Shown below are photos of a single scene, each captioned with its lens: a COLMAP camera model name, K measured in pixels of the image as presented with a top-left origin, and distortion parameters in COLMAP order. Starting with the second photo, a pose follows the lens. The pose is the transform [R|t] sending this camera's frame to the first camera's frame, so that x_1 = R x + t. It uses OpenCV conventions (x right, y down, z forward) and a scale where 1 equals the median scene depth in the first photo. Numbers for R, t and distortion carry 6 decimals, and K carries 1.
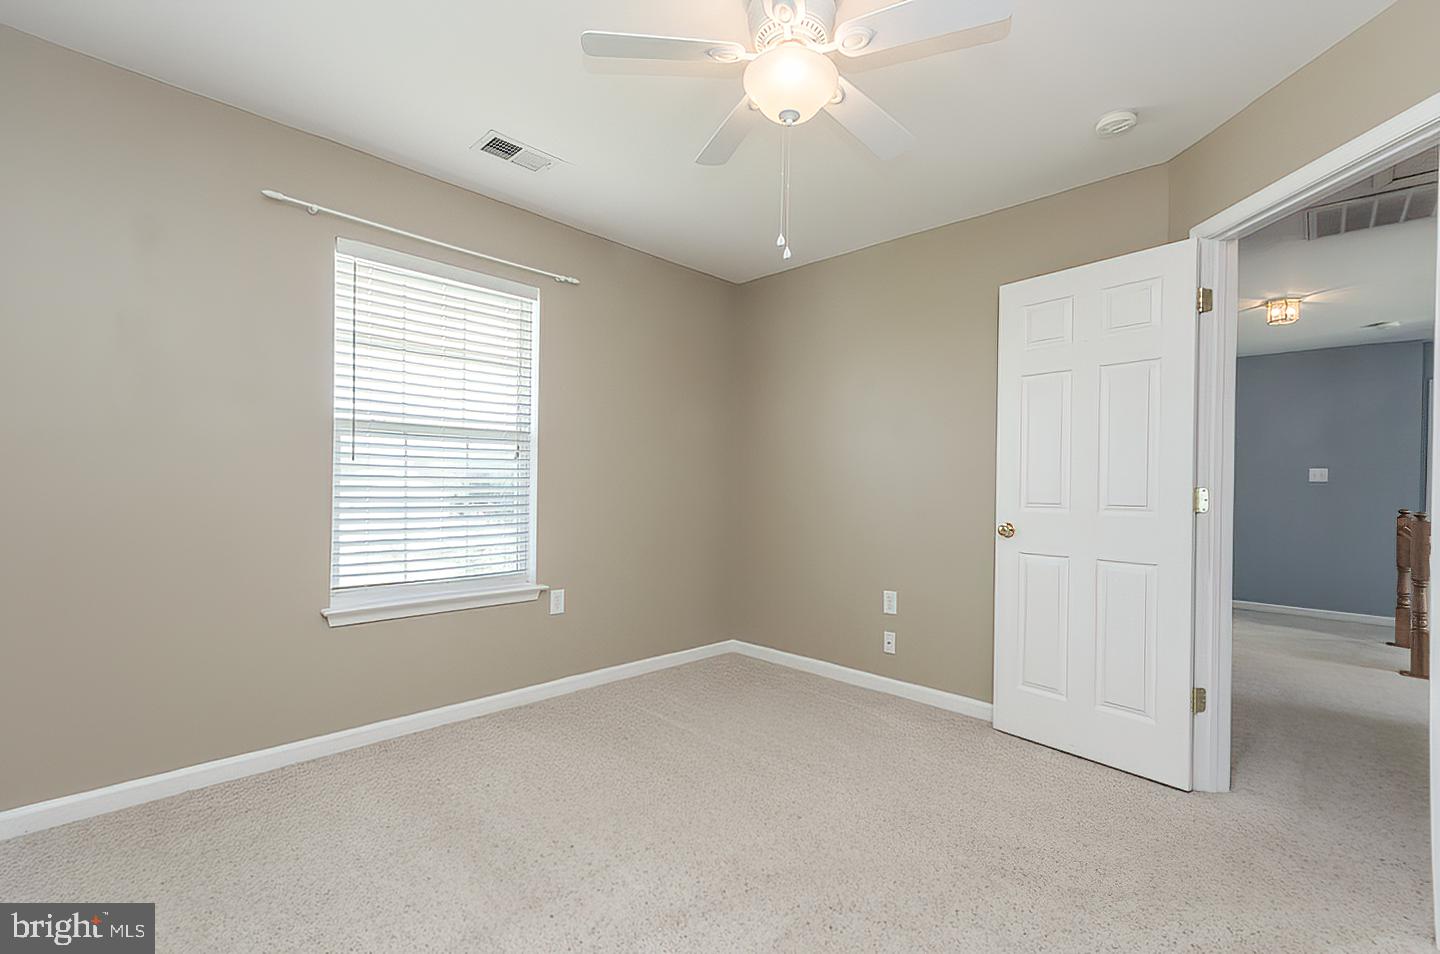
lens RADIAL K [[629.3, 0, 742.6], [0, 629.3, 479.7], [0, 0, 1]] dist [-0.000930, 0.000033]
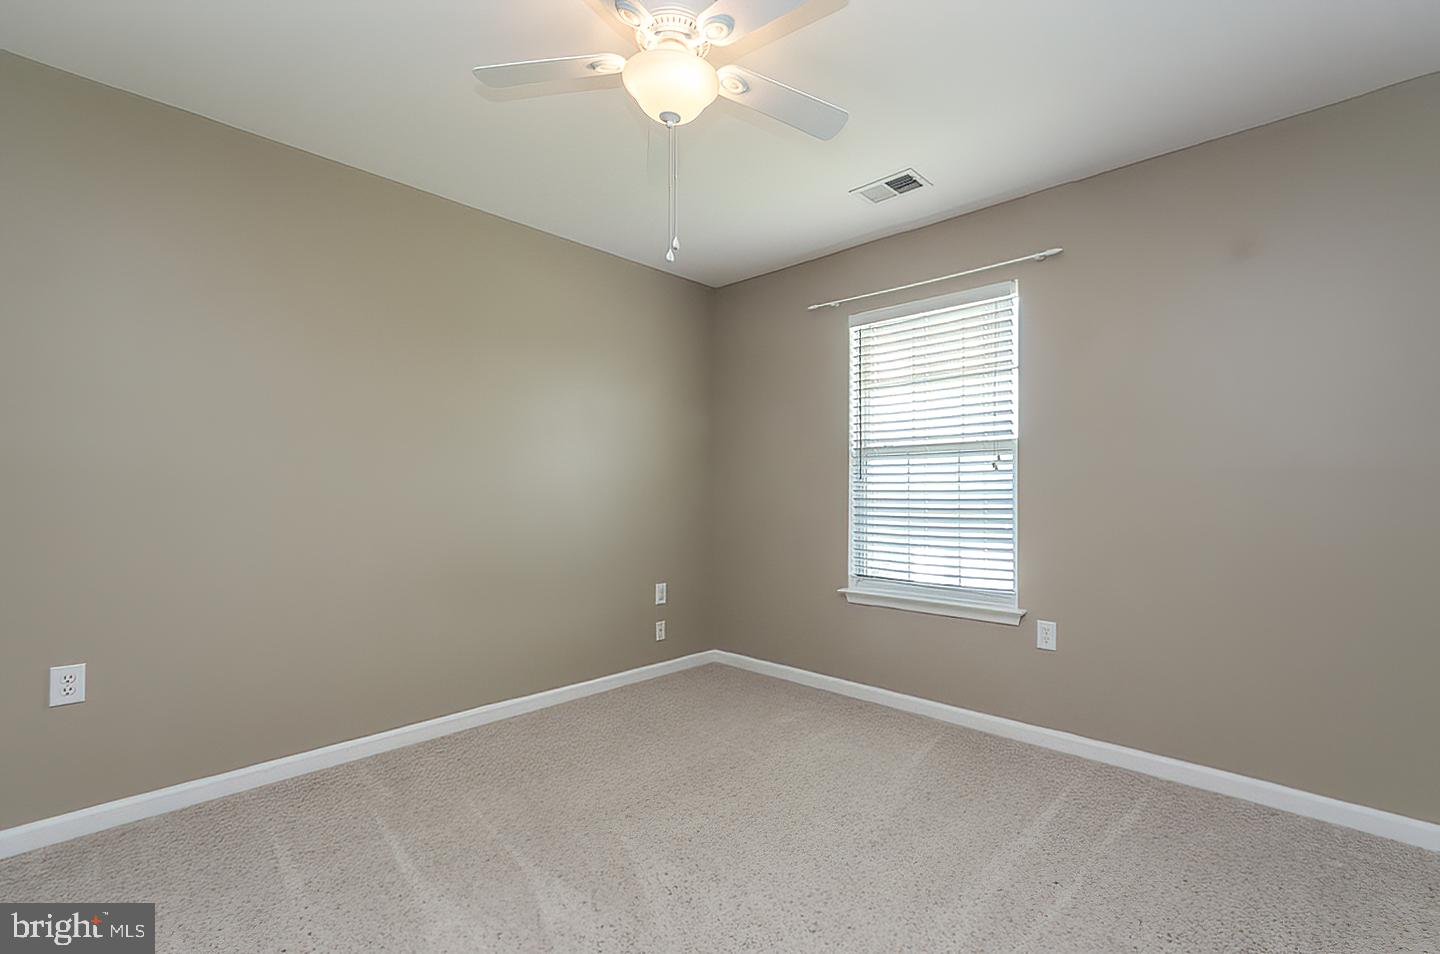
lens RADIAL K [[629.3, 0, 742.6], [0, 629.3, 479.7], [0, 0, 1]] dist [-0.000930, 0.000033]
pose [[0.015291, -0.036752, -0.999207, 0.622121], [0.003930, 0.999319, -0.036696, 0.016529], [0.999875, -0.003366, 0.015425, 0.655561]]
